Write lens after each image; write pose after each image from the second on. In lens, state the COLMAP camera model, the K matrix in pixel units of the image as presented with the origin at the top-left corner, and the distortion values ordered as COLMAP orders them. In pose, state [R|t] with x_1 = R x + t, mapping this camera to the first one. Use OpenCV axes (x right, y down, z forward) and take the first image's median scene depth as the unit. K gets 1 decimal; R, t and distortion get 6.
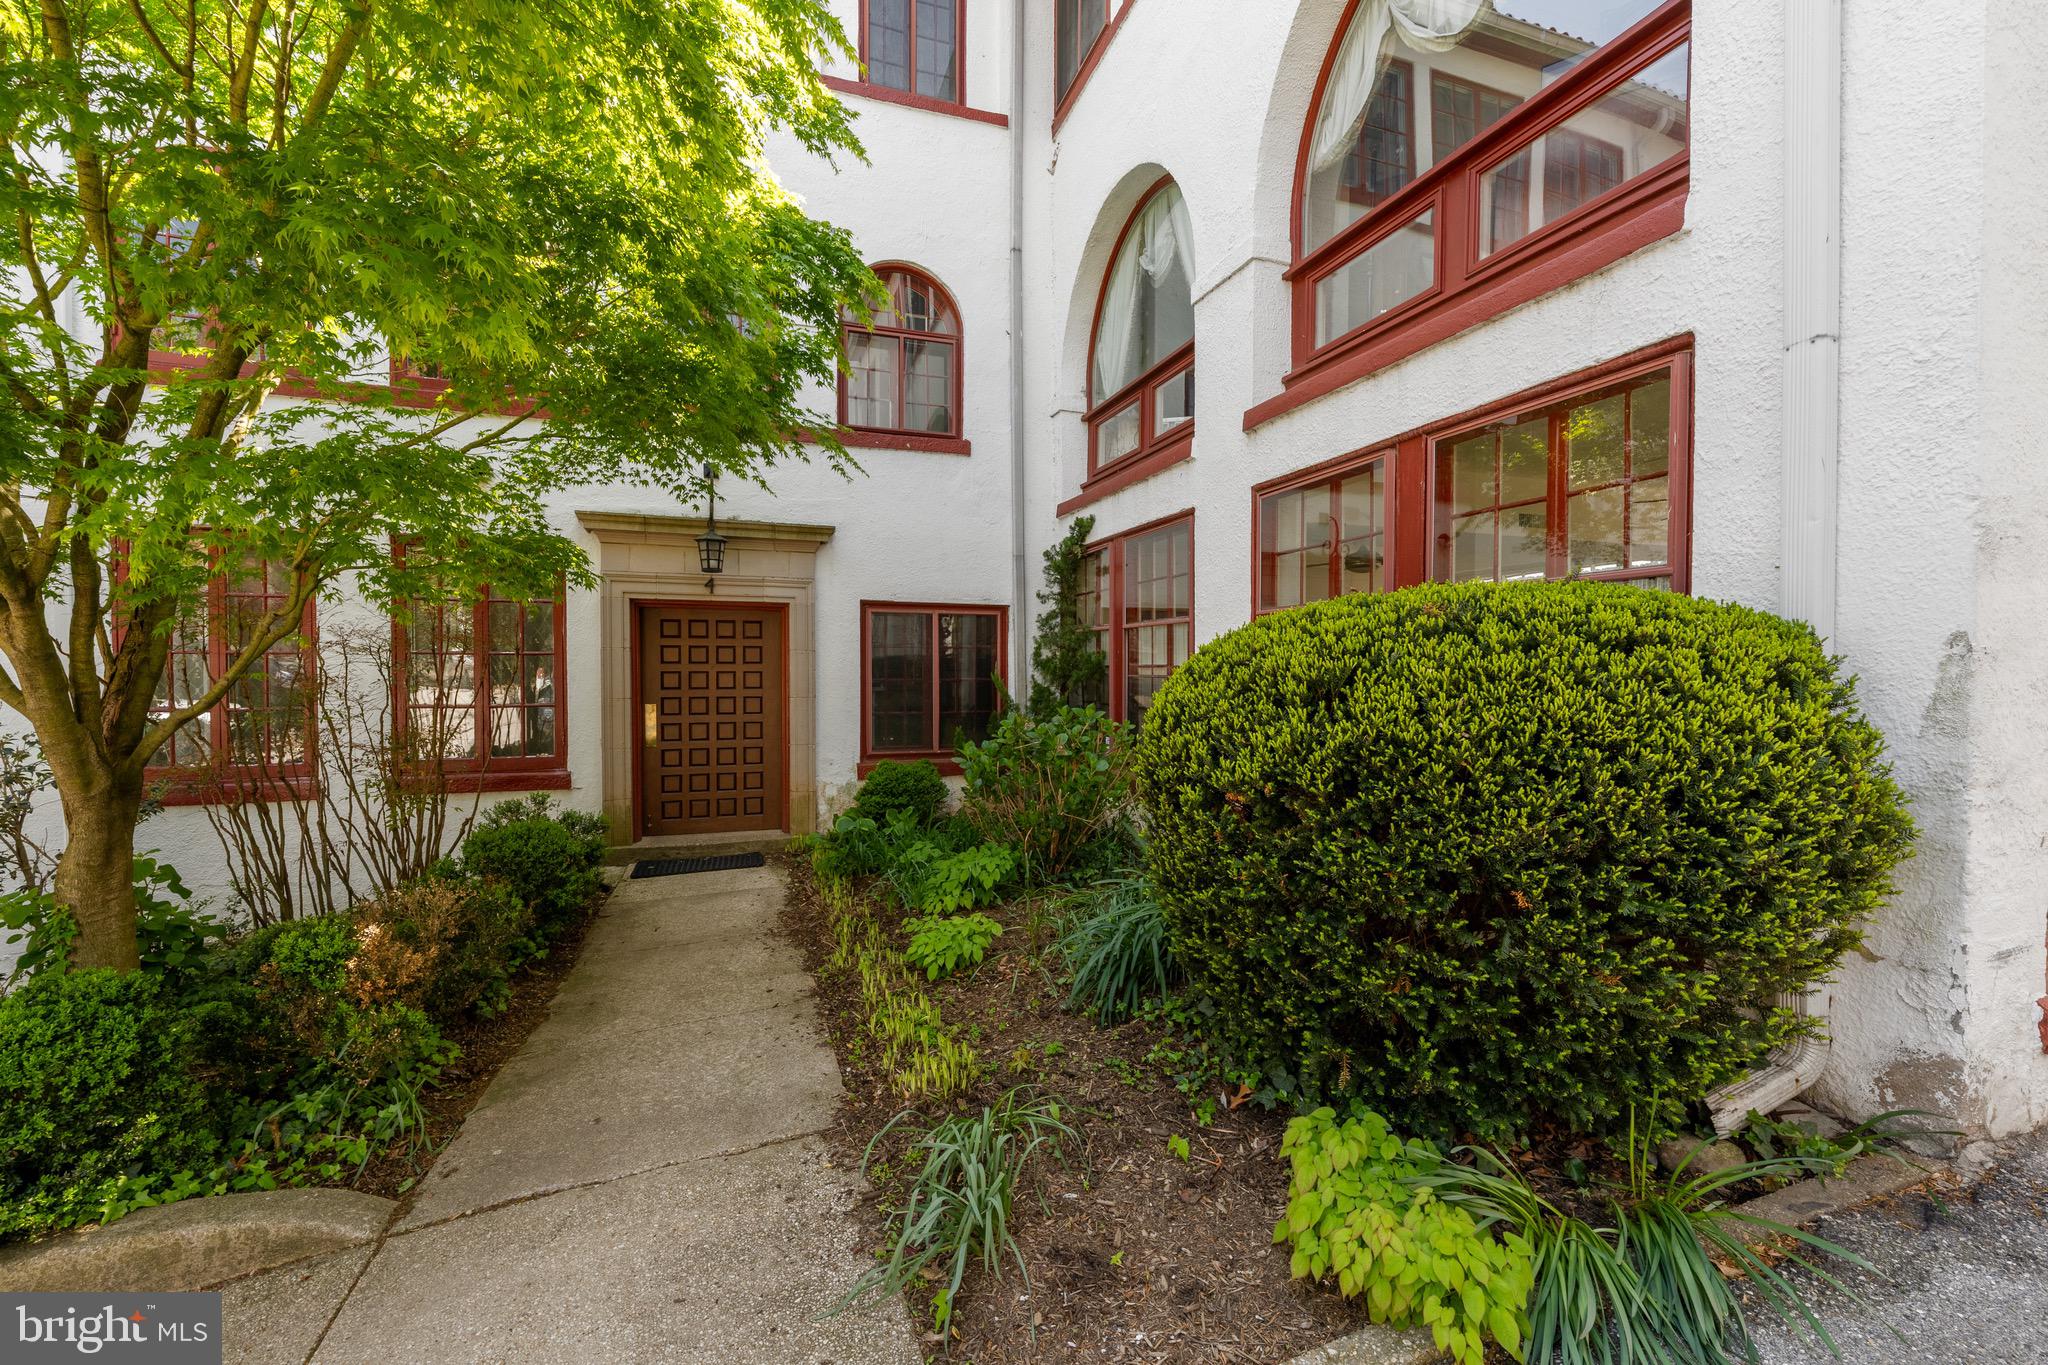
lens RADIAL K [[827.9, 0, 1021.8], [0, 827.9, 724.7], [0, 0, 1]] dist [0.000899, 0.000179]
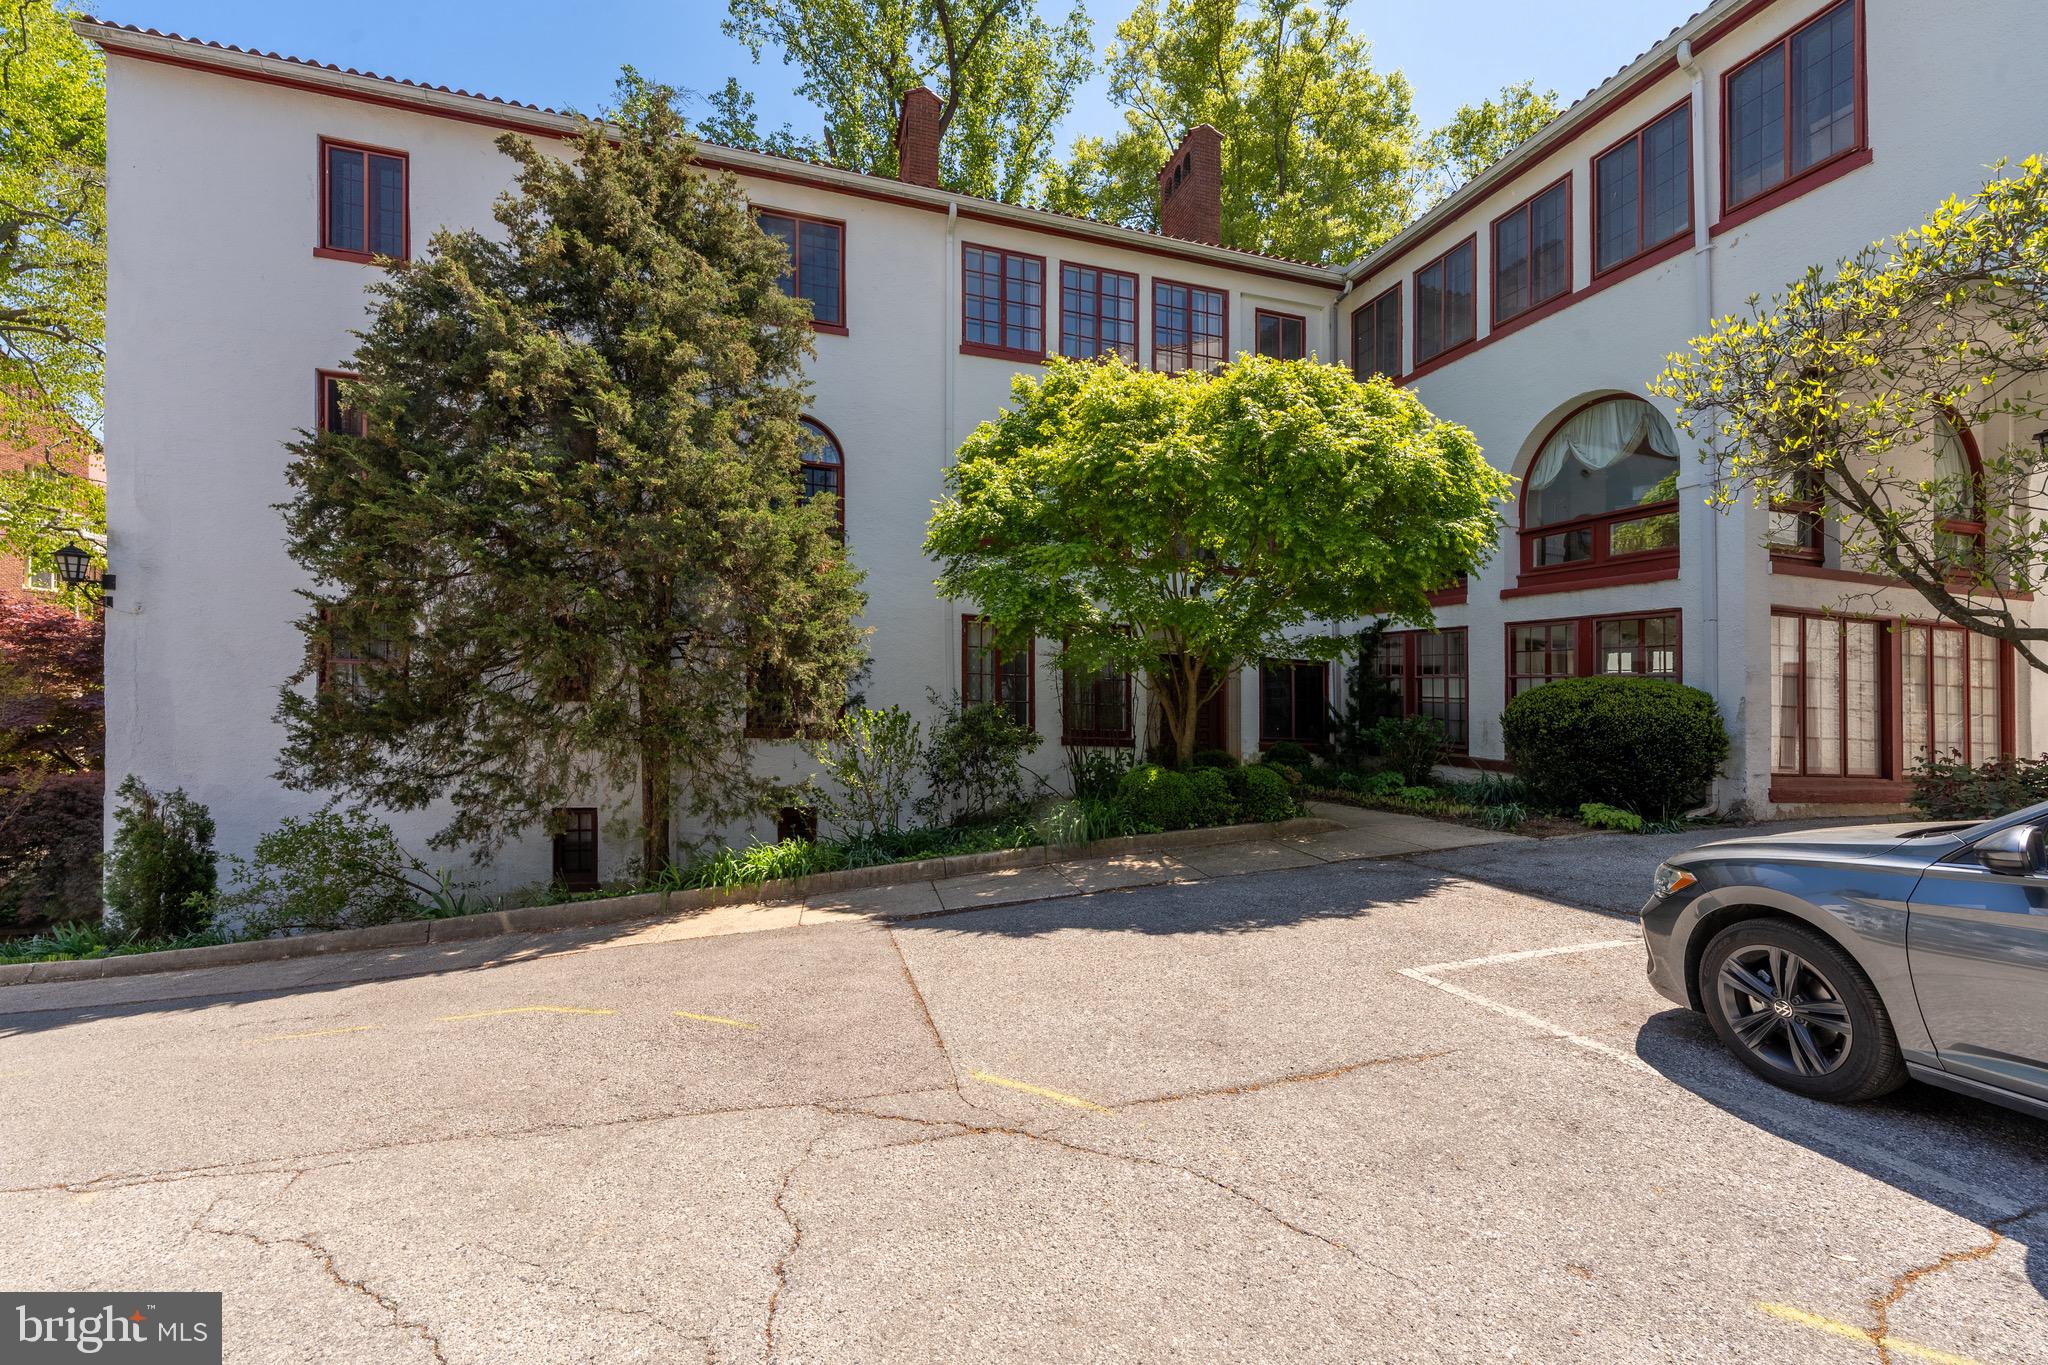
lens RADIAL K [[847.7, 0, 1024.0], [0, 847.7, 682.5], [0, 0, 1]] dist [-0.000297, -0.000009]
pose [[0.998033, 0.038141, -0.049744, -2.066454], [-0.042112, 0.995792, -0.081391, 0.287981], [0.046430, 0.083326, 0.995440, -3.112292]]
